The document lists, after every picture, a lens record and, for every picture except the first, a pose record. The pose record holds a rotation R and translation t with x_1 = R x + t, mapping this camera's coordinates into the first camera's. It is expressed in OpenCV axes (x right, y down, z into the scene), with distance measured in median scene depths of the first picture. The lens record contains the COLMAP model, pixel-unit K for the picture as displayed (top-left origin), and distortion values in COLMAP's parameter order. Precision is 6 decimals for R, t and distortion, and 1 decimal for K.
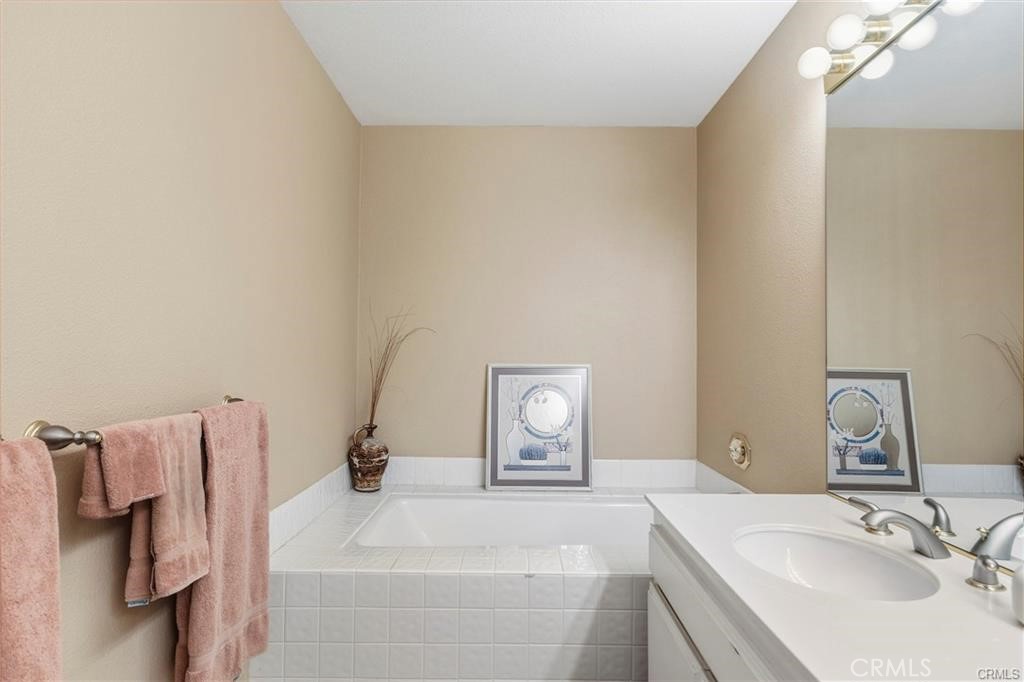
lens RADIAL K [[553.7, 0, 512.9], [0, 553.7, 340.1], [0, 0, 1]] dist [0.001075, 0.000852]
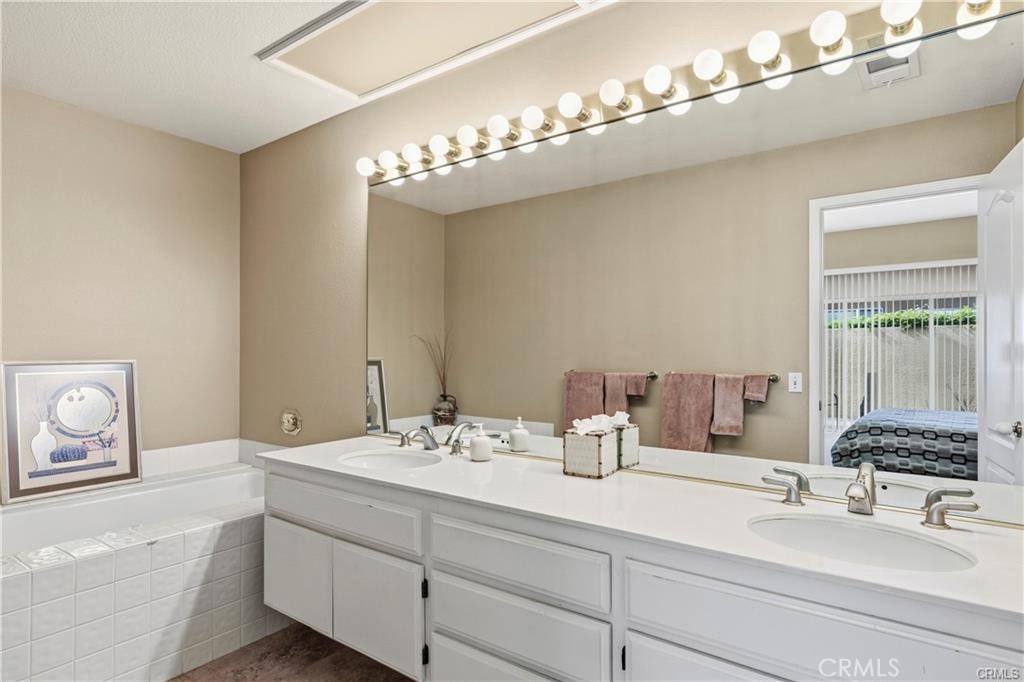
lens RADIAL K [[553.7, 0, 513.8], [0, 553.7, 345.4], [0, 0, 1]] dist [0.001075, 0.000852]
pose [[0.595318, -0.000572, 0.803490, -0.274203], [-0.019366, 0.999699, 0.015061, -0.011589], [-0.803257, -0.024527, 0.595127, -0.173988]]
